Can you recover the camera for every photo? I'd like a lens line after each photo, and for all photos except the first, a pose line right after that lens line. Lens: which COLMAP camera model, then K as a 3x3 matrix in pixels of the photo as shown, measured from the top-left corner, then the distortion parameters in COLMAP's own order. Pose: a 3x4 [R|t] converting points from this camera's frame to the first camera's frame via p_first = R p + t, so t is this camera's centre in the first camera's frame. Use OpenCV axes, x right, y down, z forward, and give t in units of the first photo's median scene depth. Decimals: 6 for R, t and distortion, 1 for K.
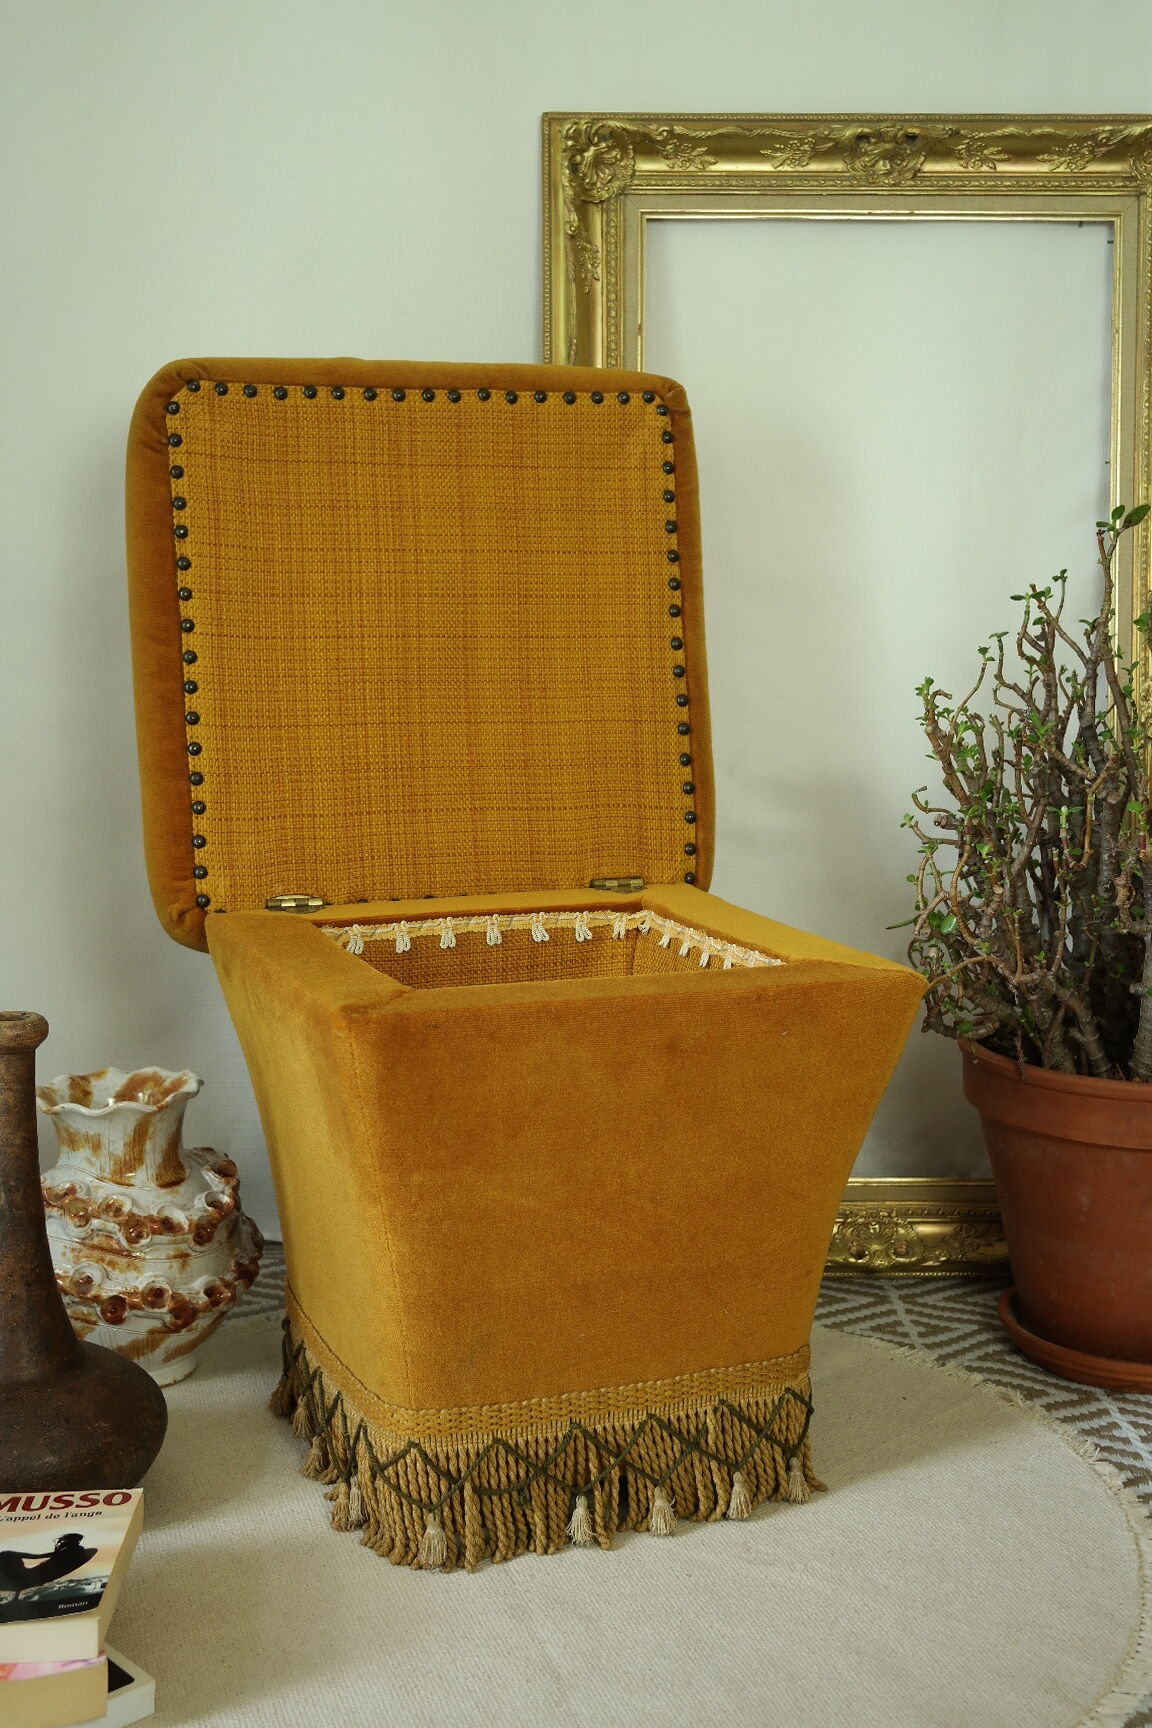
lens RADIAL K [[2059.3, 0, 578.1], [0, 2059.3, 844.7], [0, 0, 1]] dist [0.006767, 0.000000]
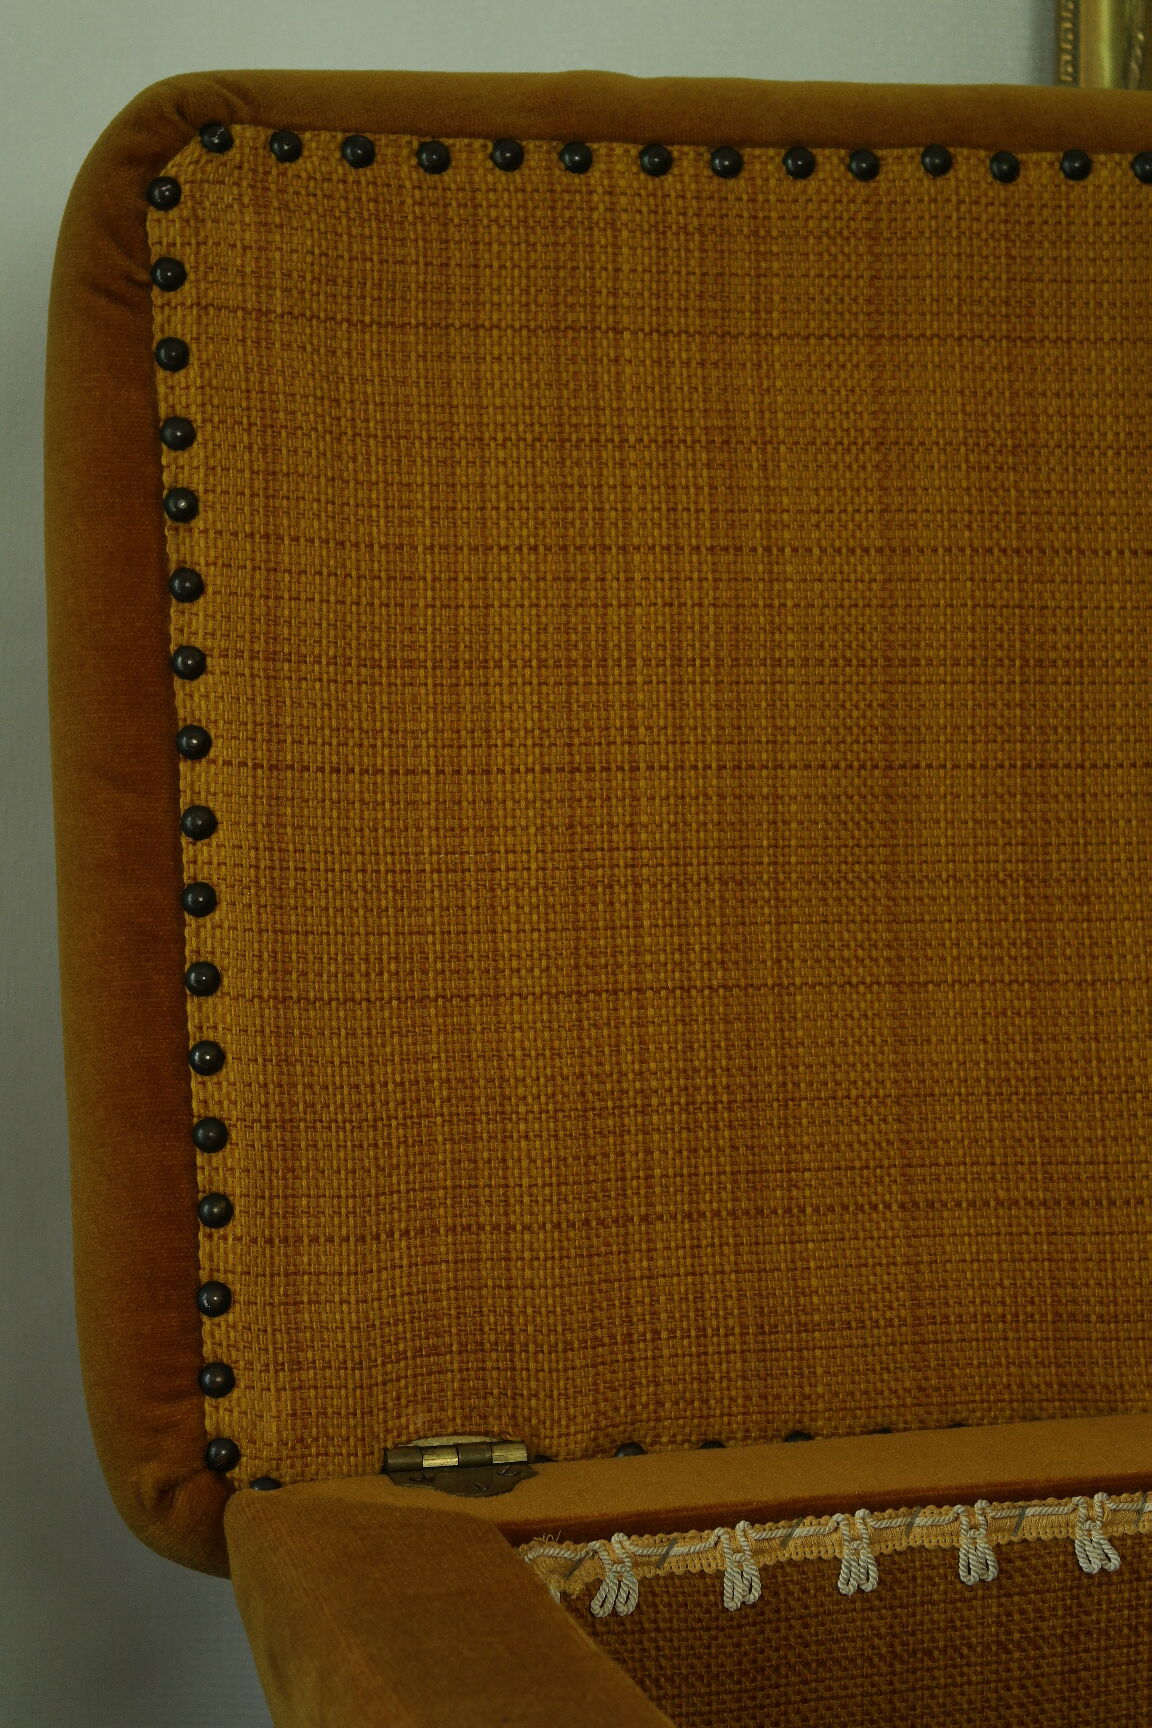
lens RADIAL K [[3501.3, 0, 606.7], [0, 3501.3, 849.0], [0, 0, 1]] dist [0.095413, 0.000000]
pose [[0.996929, 0.004506, -0.078179, -0.067947], [-0.008514, 0.998662, -0.051014, -0.060882], [0.077844, 0.051523, 0.995633, 0.395126]]
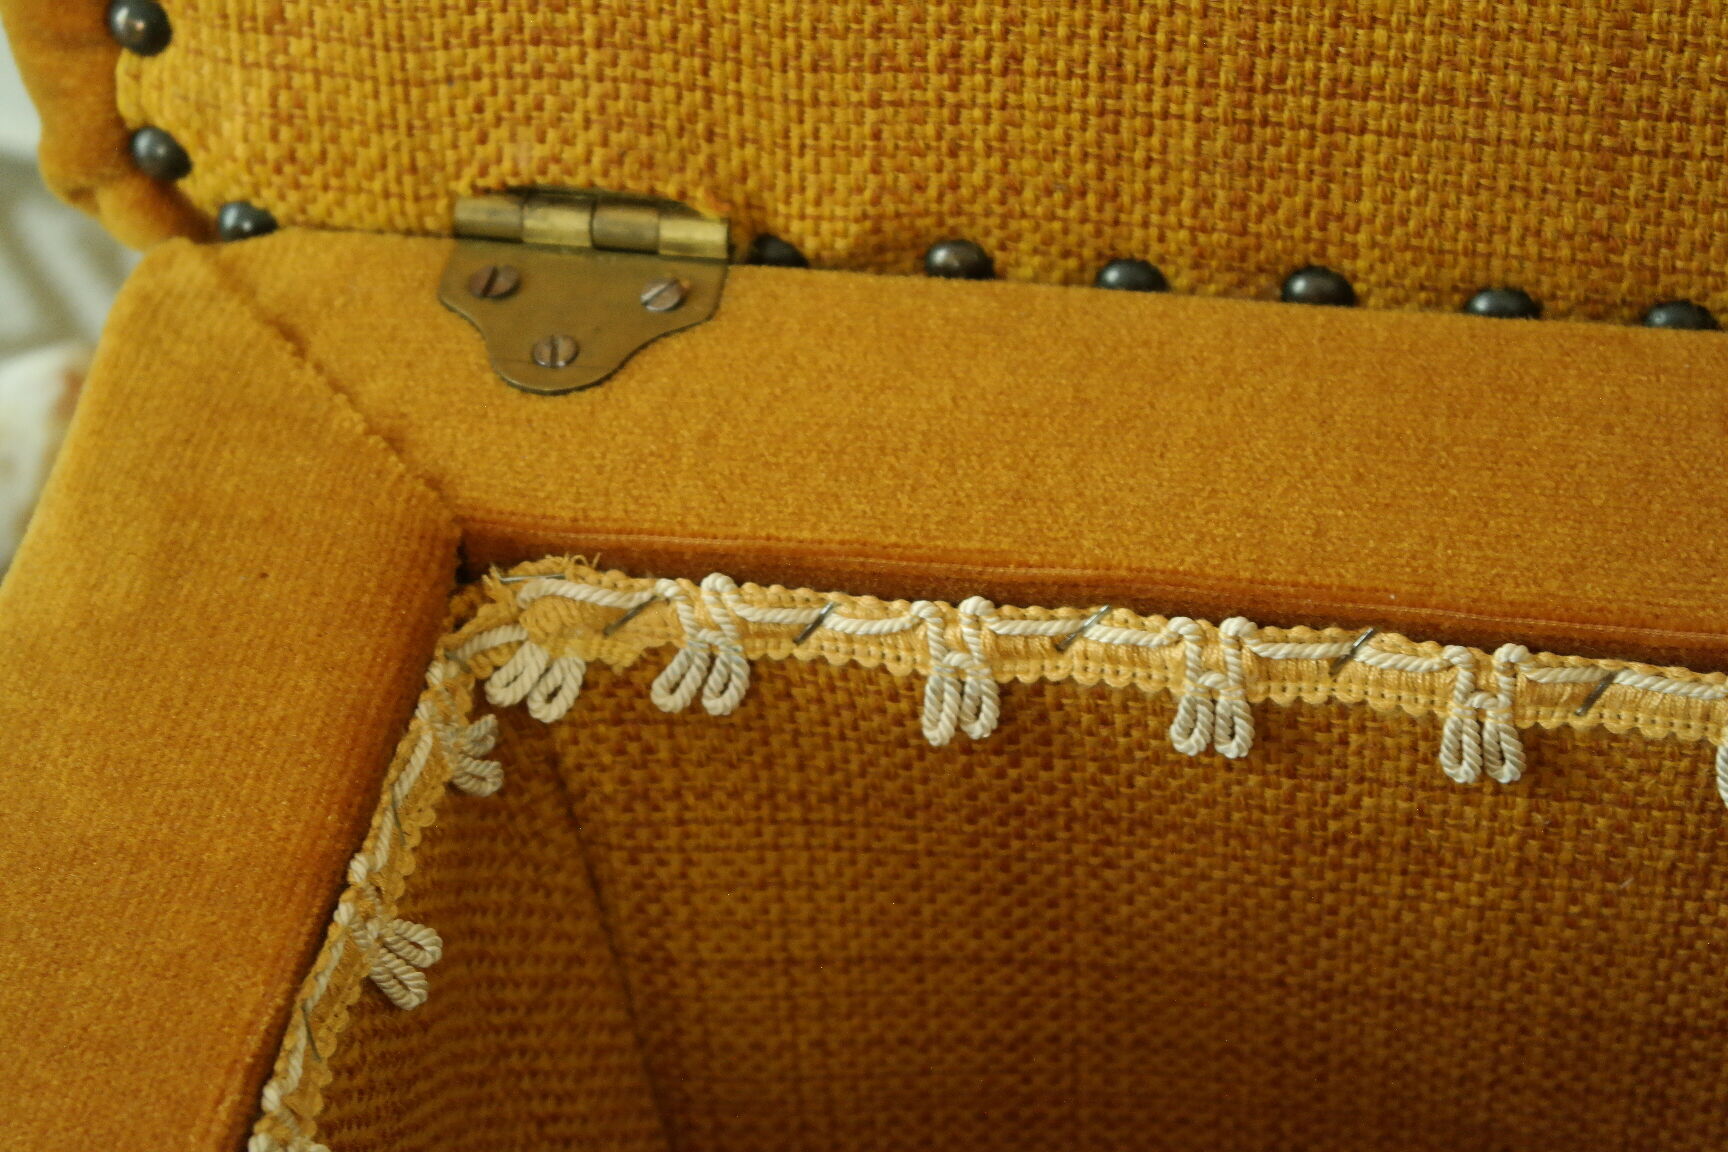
lens RADIAL K [[3501.3, 0, 848.9], [0, 3501.3, 579.2], [0, 0, 1]] dist [0.095413, 0.000000]
pose [[0.853057, 0.333109, -0.401663, 0.035072], [-0.010845, 0.780887, 0.624578, -0.181755], [0.521706, -0.528444, 0.669754, 0.894594]]
